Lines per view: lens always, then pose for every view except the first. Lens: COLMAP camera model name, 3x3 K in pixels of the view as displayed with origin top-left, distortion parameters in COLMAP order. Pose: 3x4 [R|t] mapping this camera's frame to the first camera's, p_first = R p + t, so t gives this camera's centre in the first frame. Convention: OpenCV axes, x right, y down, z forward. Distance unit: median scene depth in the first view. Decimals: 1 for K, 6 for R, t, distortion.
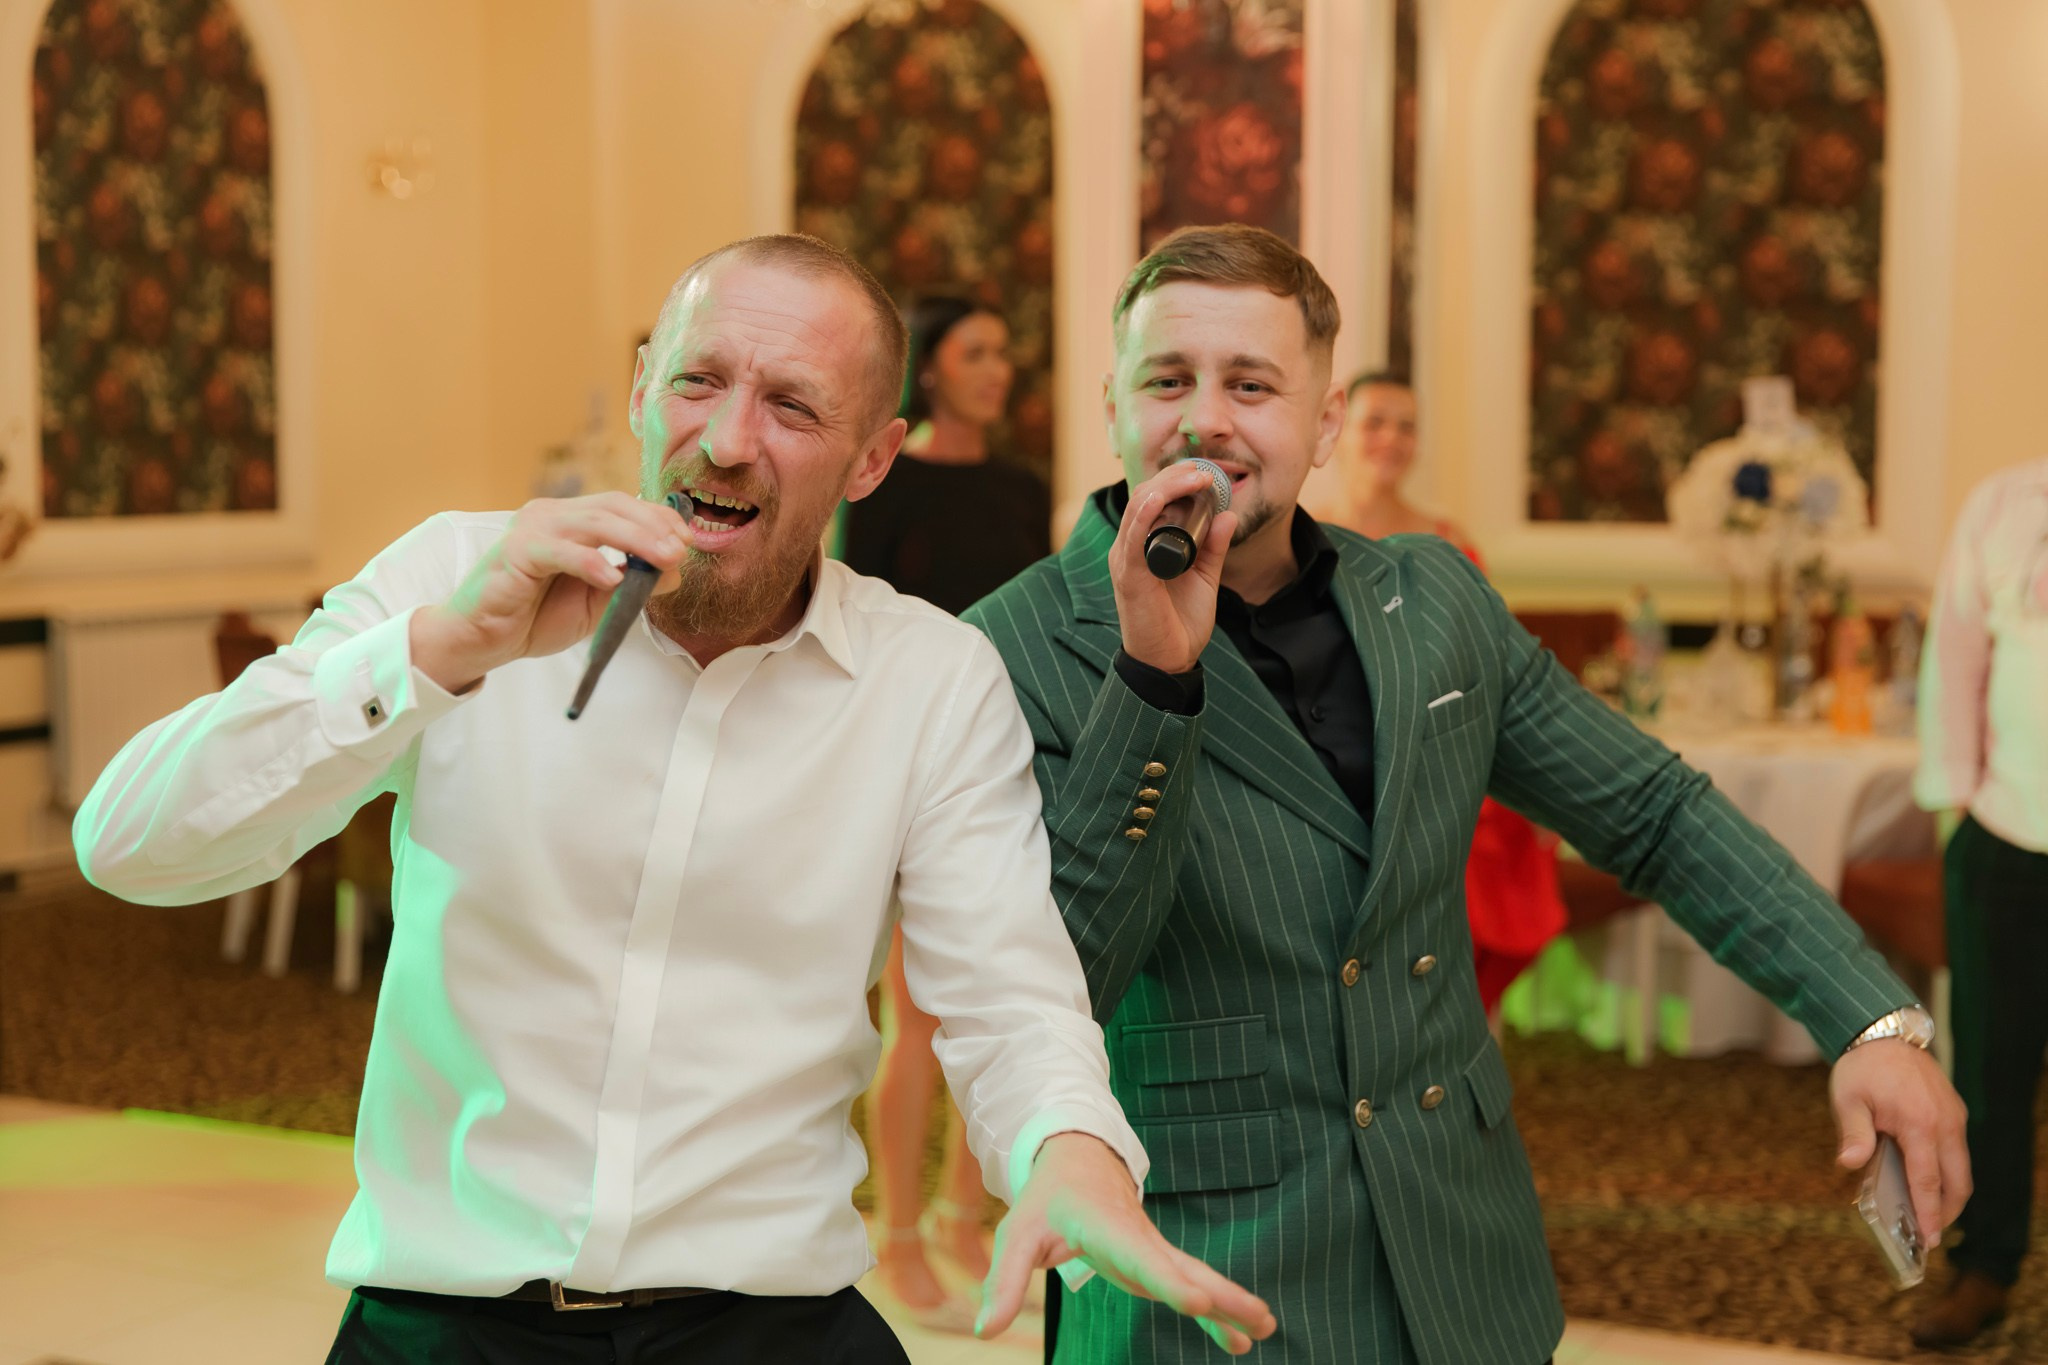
lens RADIAL K [[2872.3, 0, 1004.2], [0, 2872.3, 735.7], [0, 0, 1]] dist [0.005293, 0.000000]
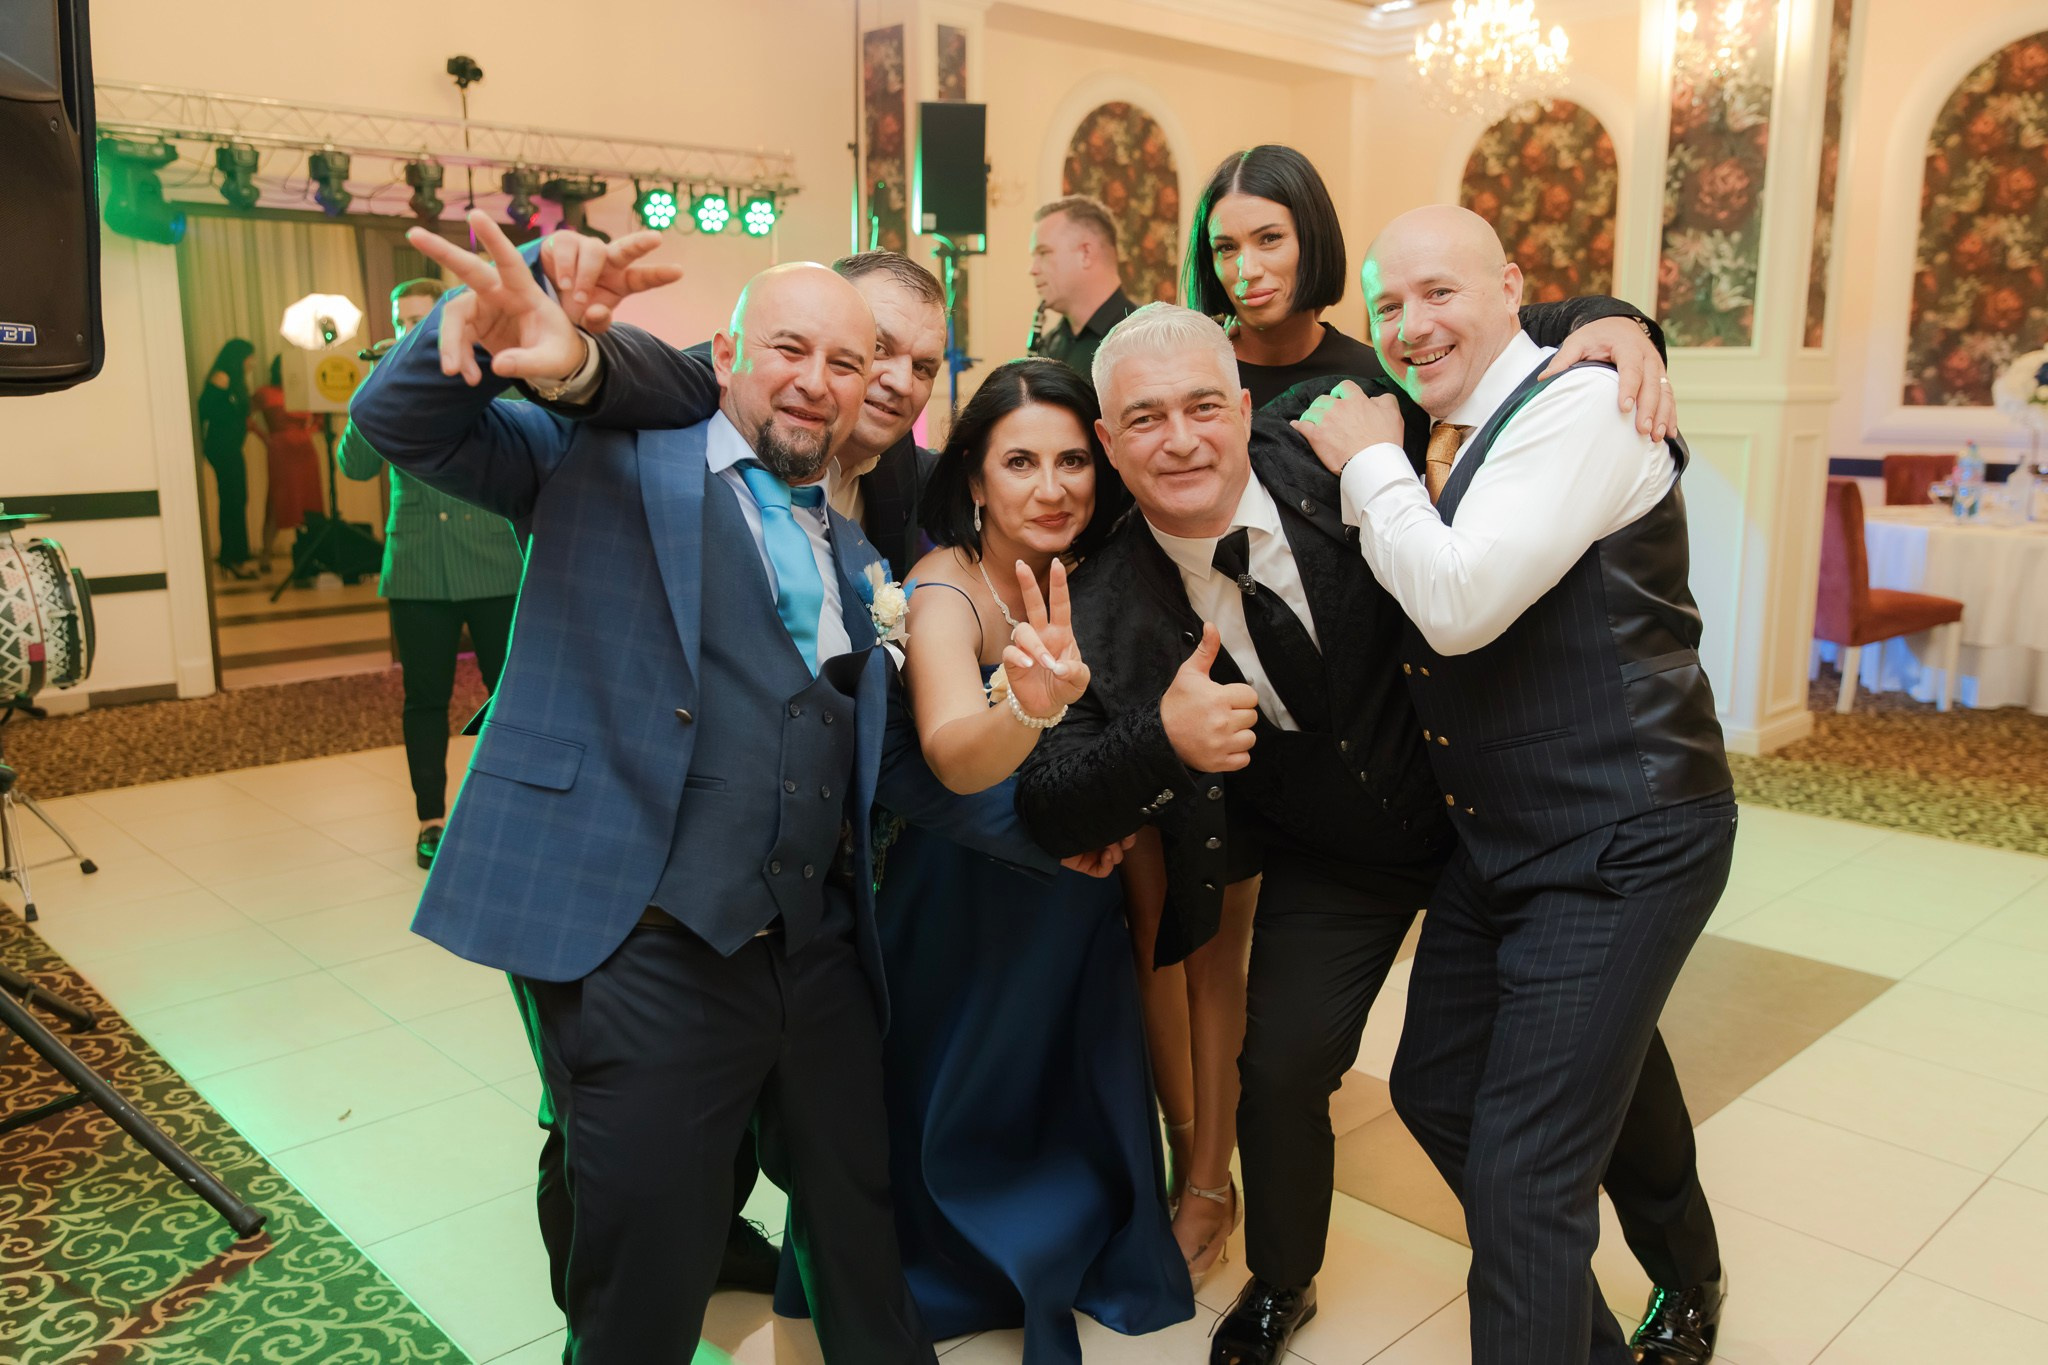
lens RADIAL K [[1726.5, 0, 987.0], [0, 1726.5, 709.6], [0, 0, 1]] dist [-0.016436, 0.029461]
pose [[0.948256, 0.051404, -0.313319, -0.001314], [-0.025659, 0.995987, 0.085746, 0.033568], [0.316469, -0.073270, 0.945769, -0.148428]]
